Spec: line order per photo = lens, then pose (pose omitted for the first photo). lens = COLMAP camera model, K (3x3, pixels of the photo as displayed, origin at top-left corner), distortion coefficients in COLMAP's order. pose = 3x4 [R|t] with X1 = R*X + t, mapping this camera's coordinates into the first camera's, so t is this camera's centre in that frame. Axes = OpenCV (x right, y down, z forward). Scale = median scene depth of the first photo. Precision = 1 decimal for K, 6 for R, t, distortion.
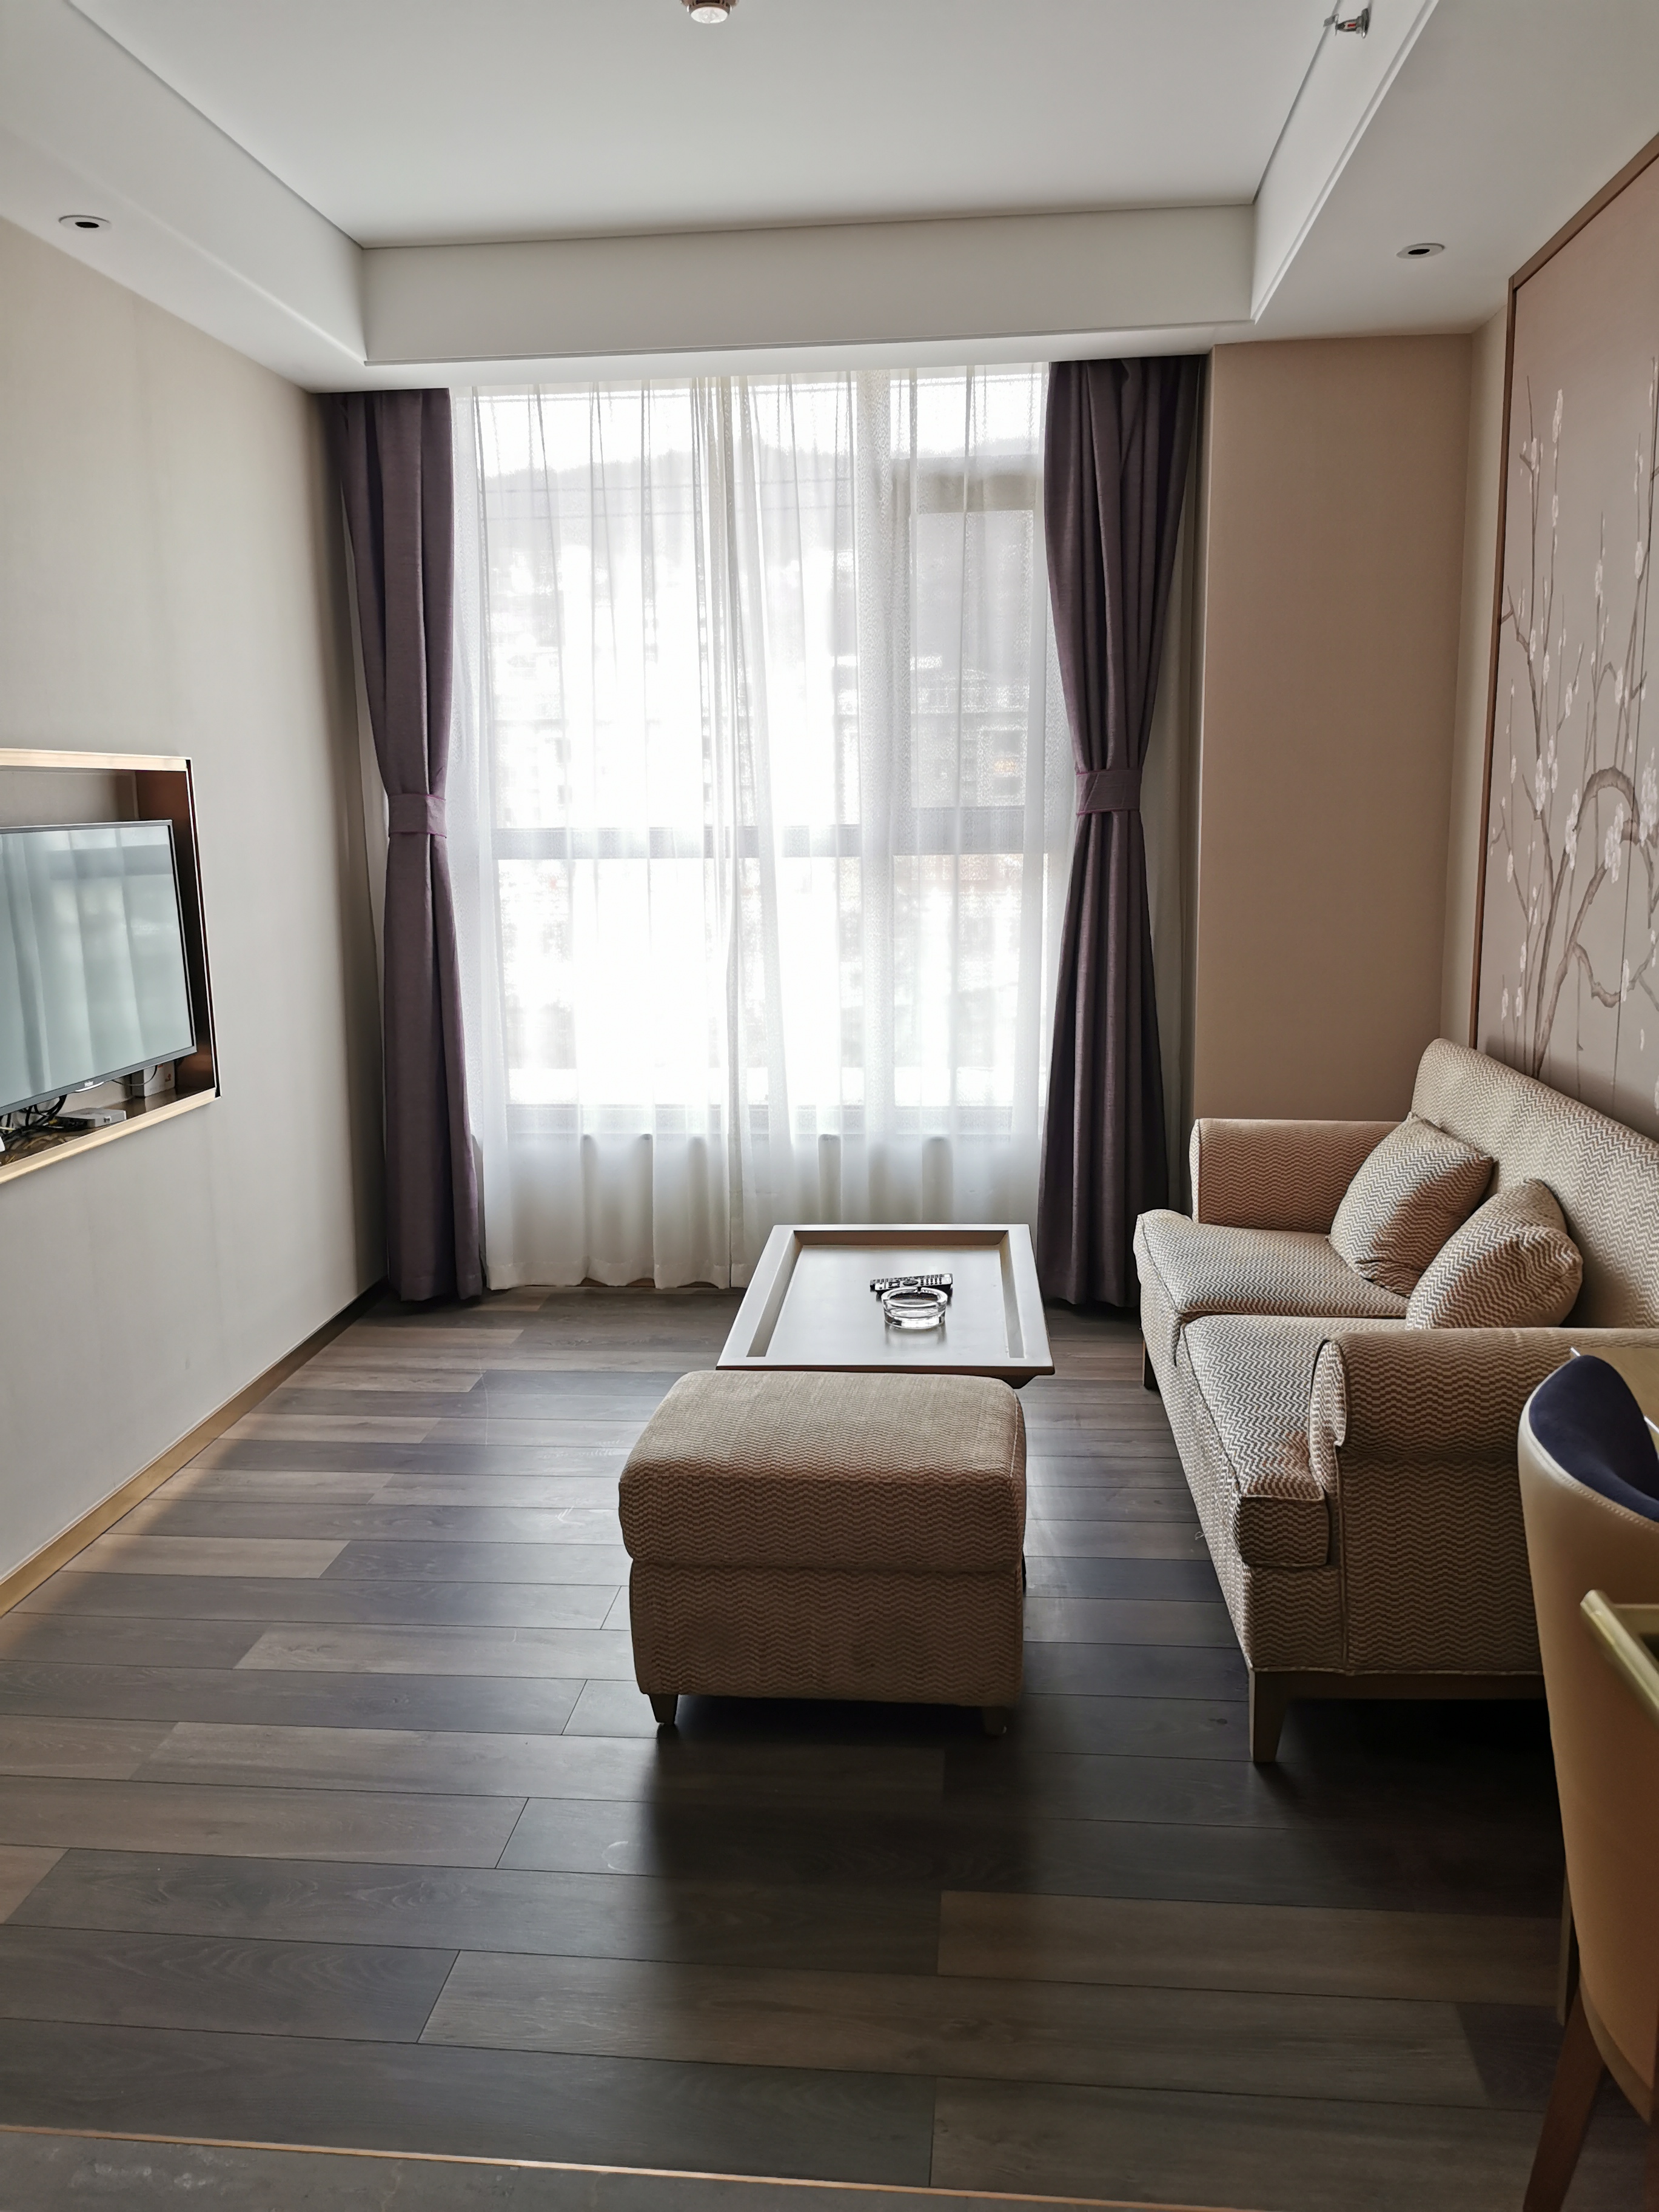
lens RADIAL K [[1706.6, 0, 827.7], [0, 1706.6, 1090.0], [0, 0, 1]] dist [0.074698, -0.096924]
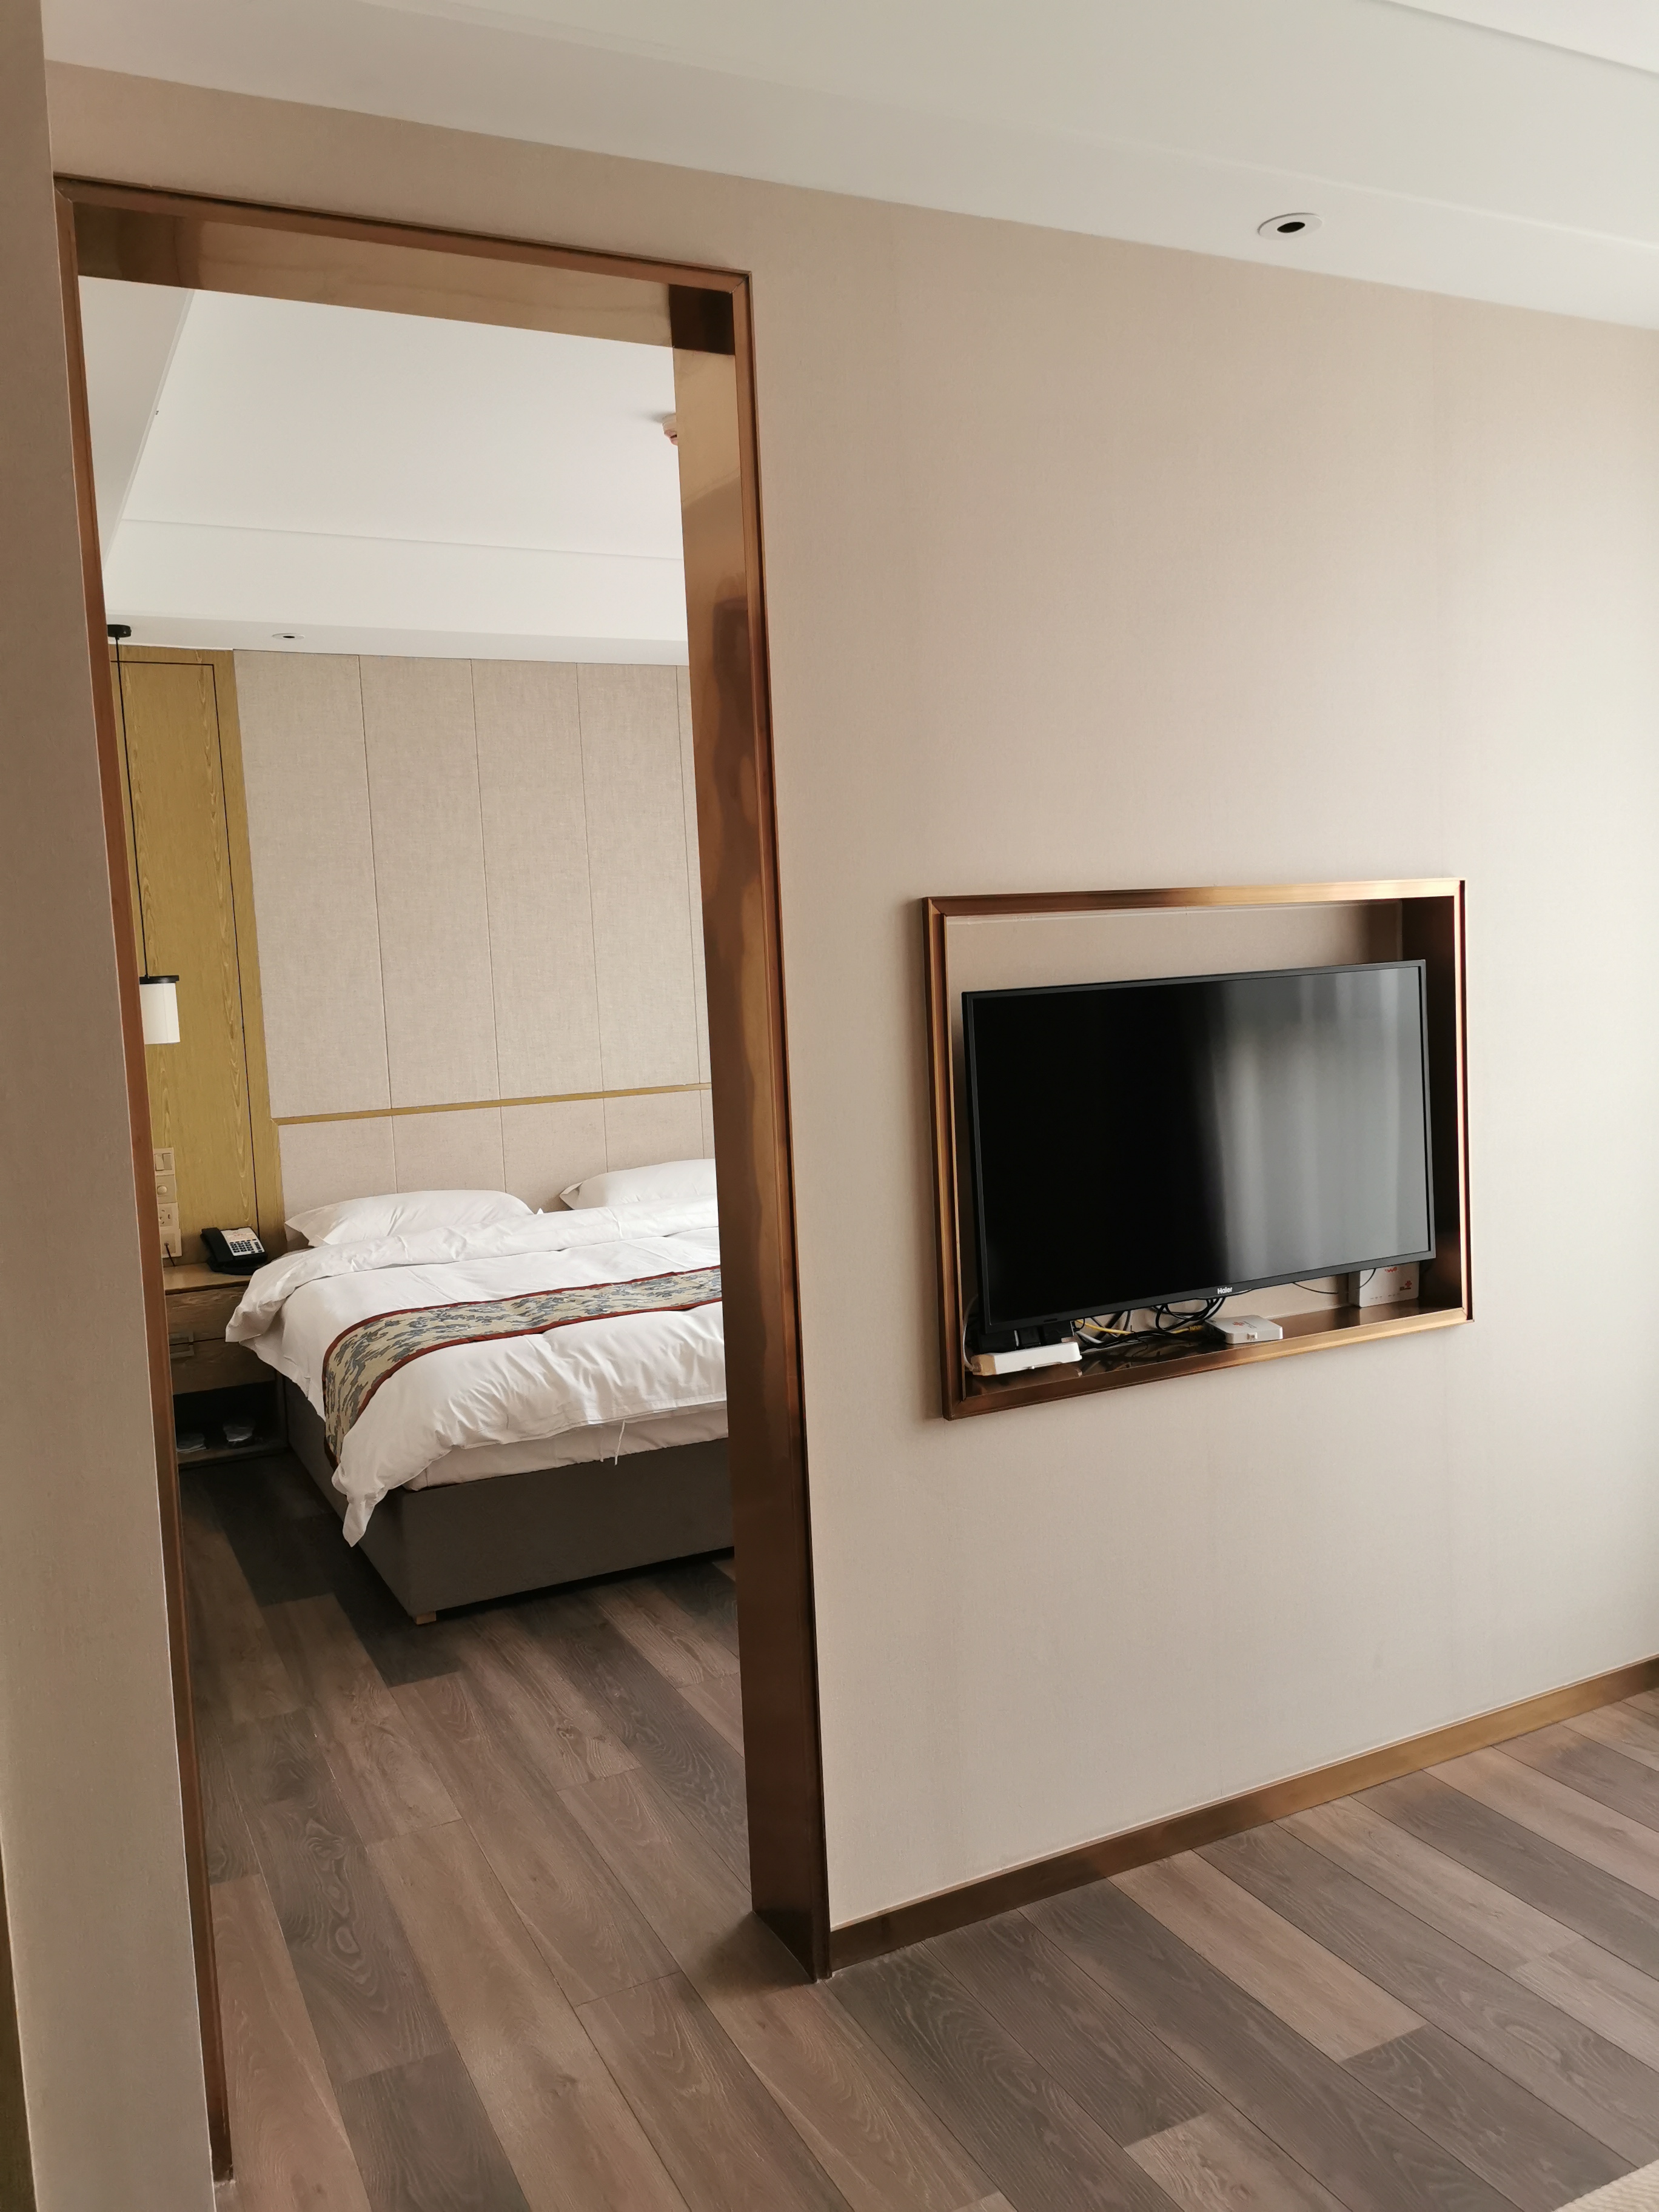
lens RADIAL K [[1706.6, 0, 827.7], [0, 1706.6, 1090.0], [0, 0, 1]] dist [0.074698, -0.096924]
pose [[0.540142, 0.063834, -0.839149, 0.129911], [-0.113641, 0.993519, 0.002429, -0.070775], [0.833866, 0.094050, 0.543896, 0.367277]]
